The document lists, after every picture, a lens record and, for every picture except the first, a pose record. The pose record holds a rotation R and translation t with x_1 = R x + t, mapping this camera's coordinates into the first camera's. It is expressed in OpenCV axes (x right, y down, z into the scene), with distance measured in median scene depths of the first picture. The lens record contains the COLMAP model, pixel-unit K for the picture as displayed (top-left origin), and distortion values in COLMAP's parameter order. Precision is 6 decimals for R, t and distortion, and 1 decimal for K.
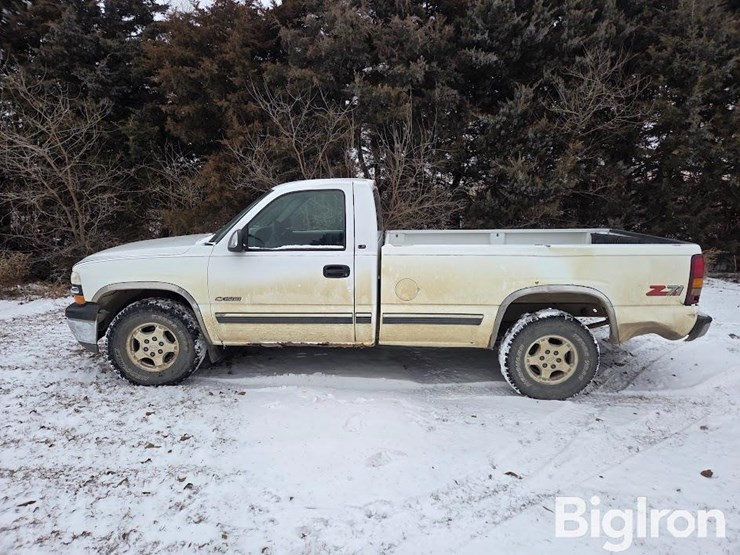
lens RADIAL K [[502.7, 0, 383.7], [0, 502.7, 276.6], [0, 0, 1]] dist [0.076805, -0.067001]
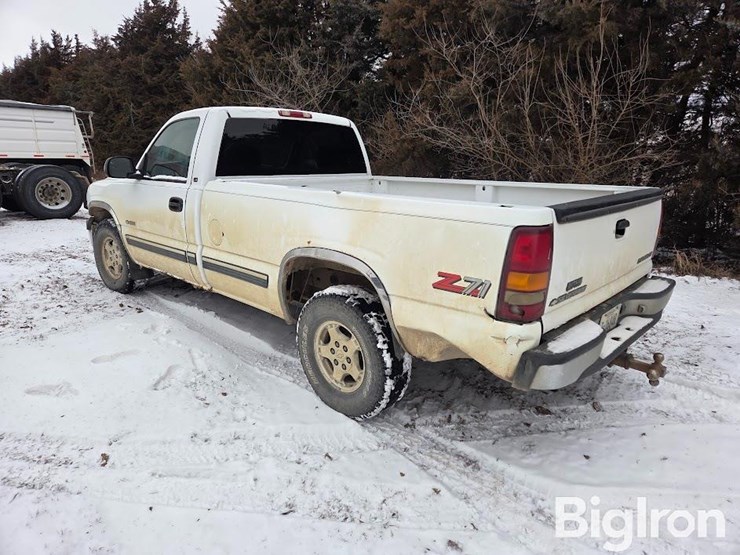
lens RADIAL K [[498.3, 0, 370.9], [0, 498.3, 274.2], [0, 0, 1]] dist [0.074541, -0.067184]
pose [[0.753328, 0.166343, -0.636260, 0.797719], [-0.124279, 0.986059, 0.110649, -0.030946], [0.645795, -0.004281, 0.763499, 0.508269]]
